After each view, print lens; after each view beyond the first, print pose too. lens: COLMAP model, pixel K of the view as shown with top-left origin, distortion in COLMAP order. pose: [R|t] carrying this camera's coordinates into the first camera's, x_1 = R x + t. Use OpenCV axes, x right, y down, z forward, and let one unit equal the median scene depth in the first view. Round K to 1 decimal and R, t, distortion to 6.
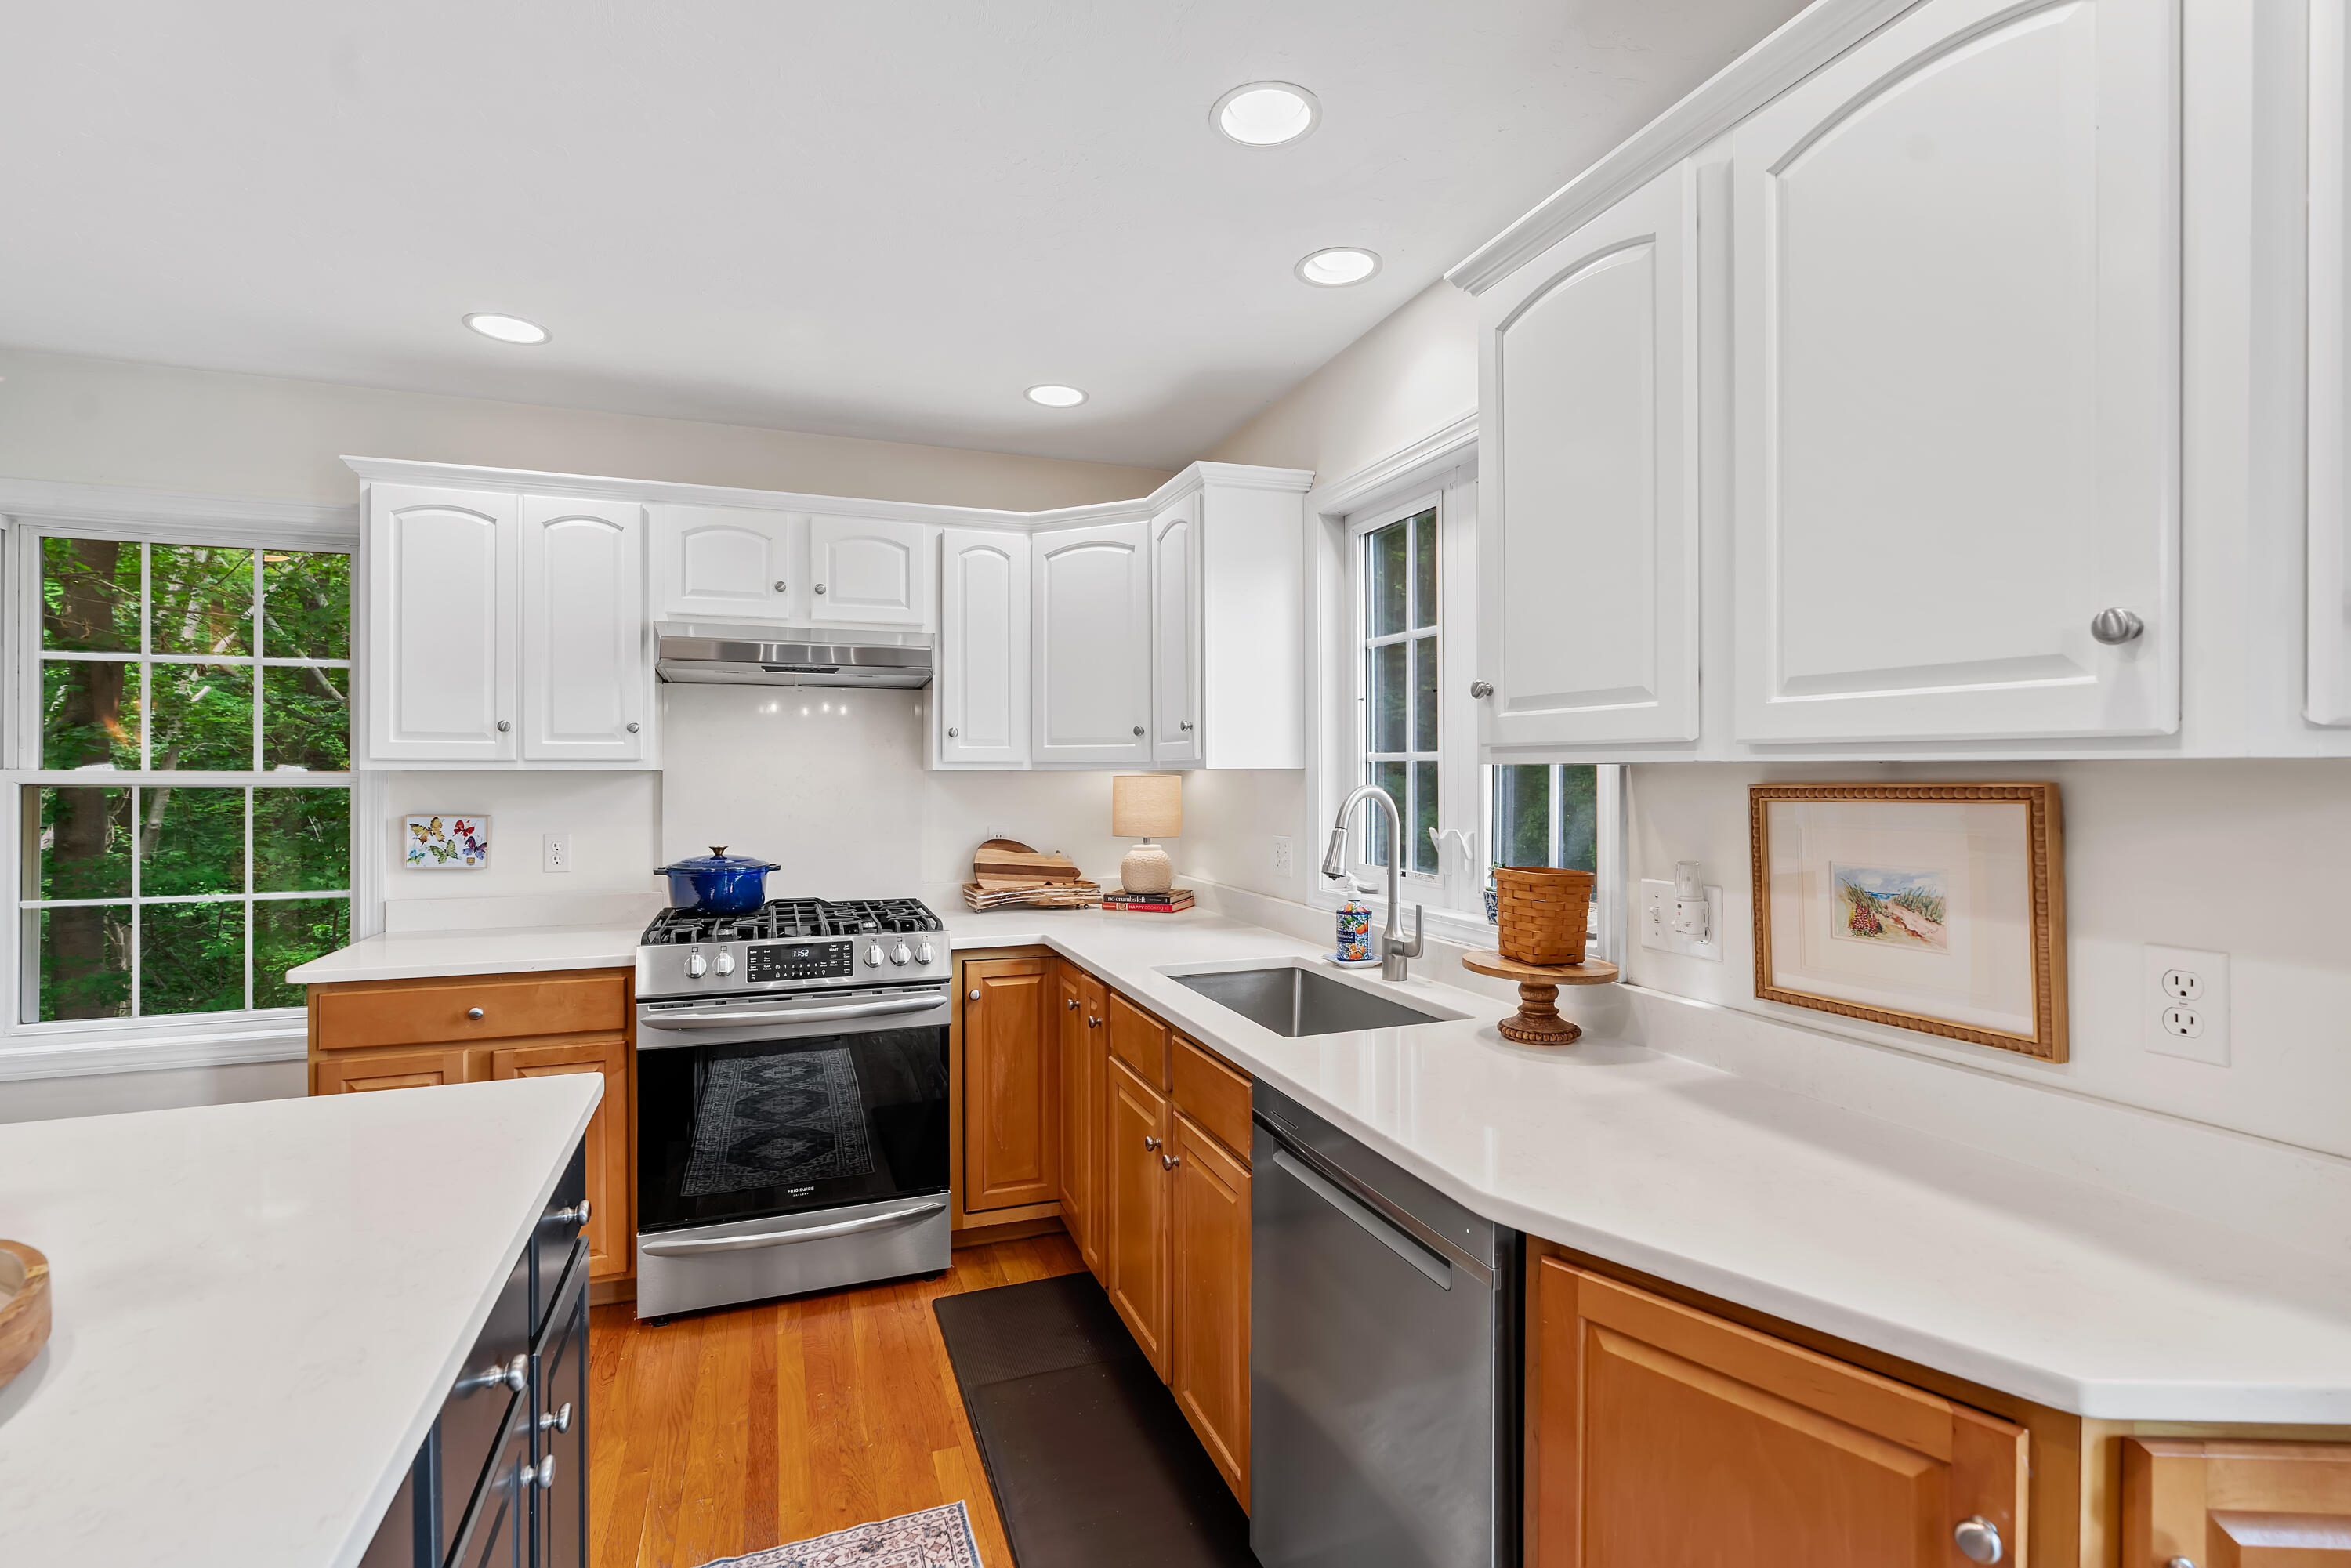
lens RADIAL K [[1051.0, 0, 1169.7], [0, 1051.0, 778.8], [0, 0, 1]] dist [-0.015287, 0.005438]
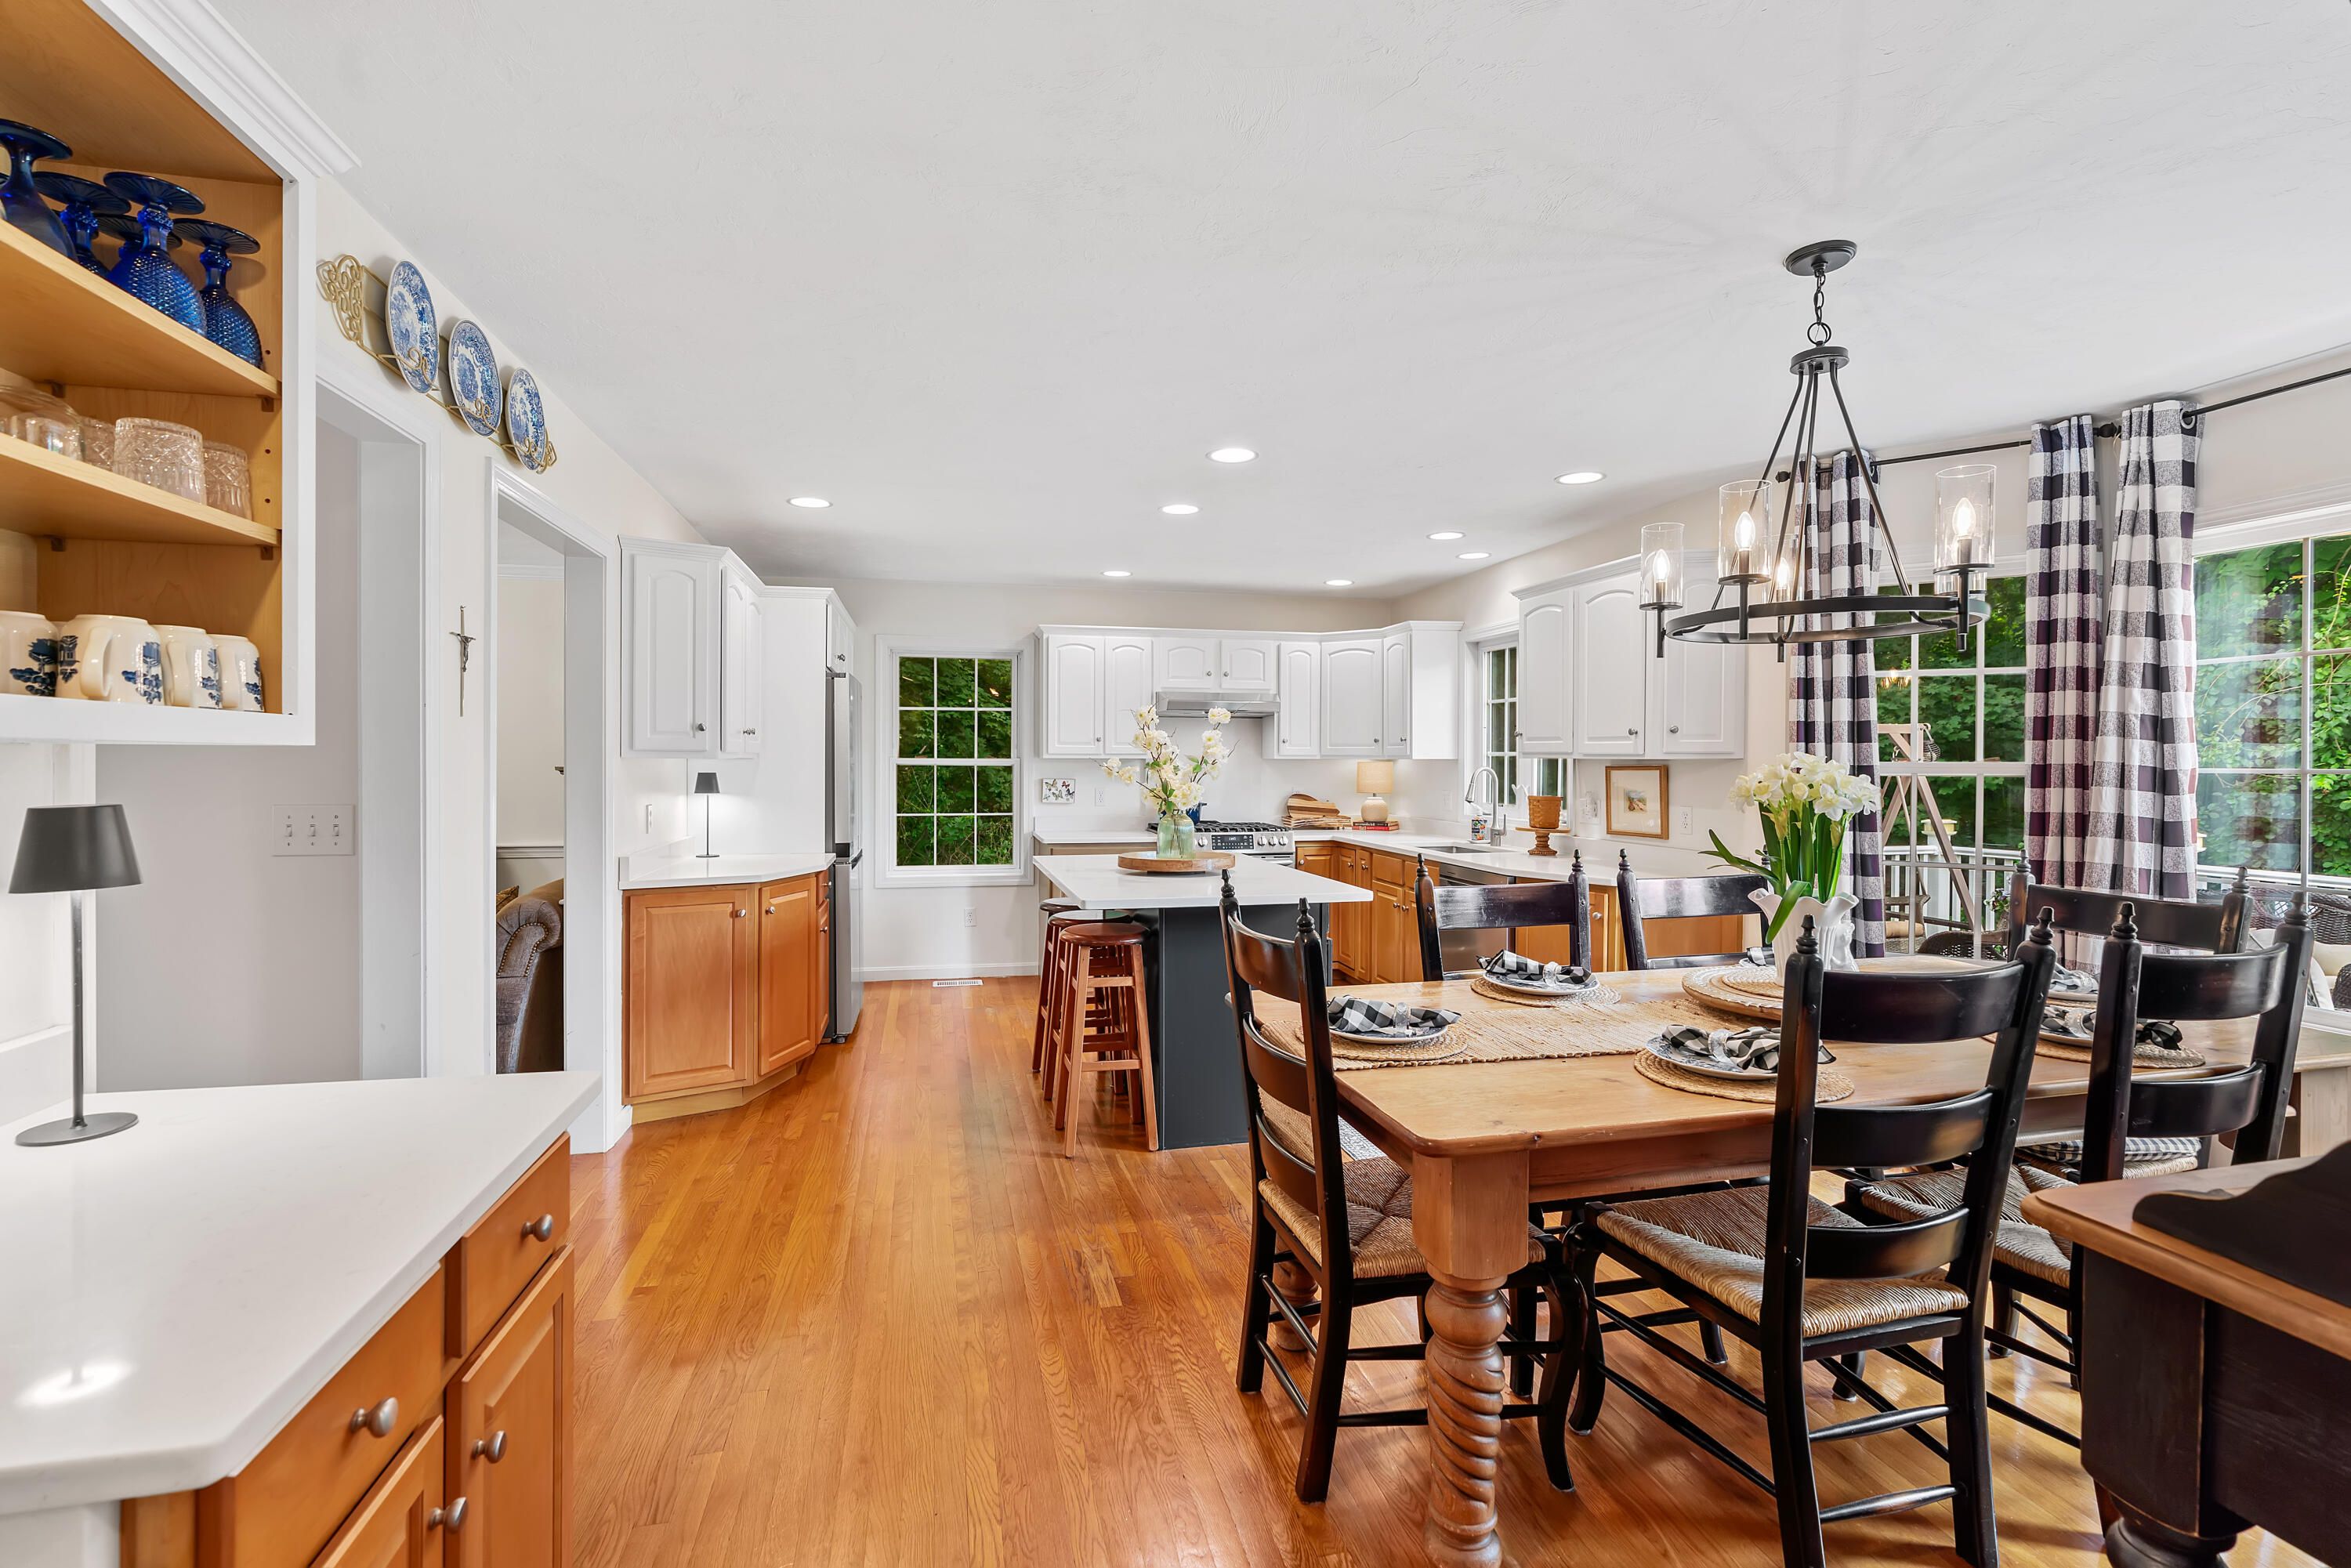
lens RADIAL K [[1051.0, 0, 1186.6], [0, 1051.0, 777.9], [0, 0, 1]] dist [-0.015287, 0.005438]
pose [[0.992860, 0.006083, -0.119126, -0.174007], [-0.004726, 0.999921, 0.011671, 0.006678], [0.119188, -0.011024, 0.992811, -1.254787]]
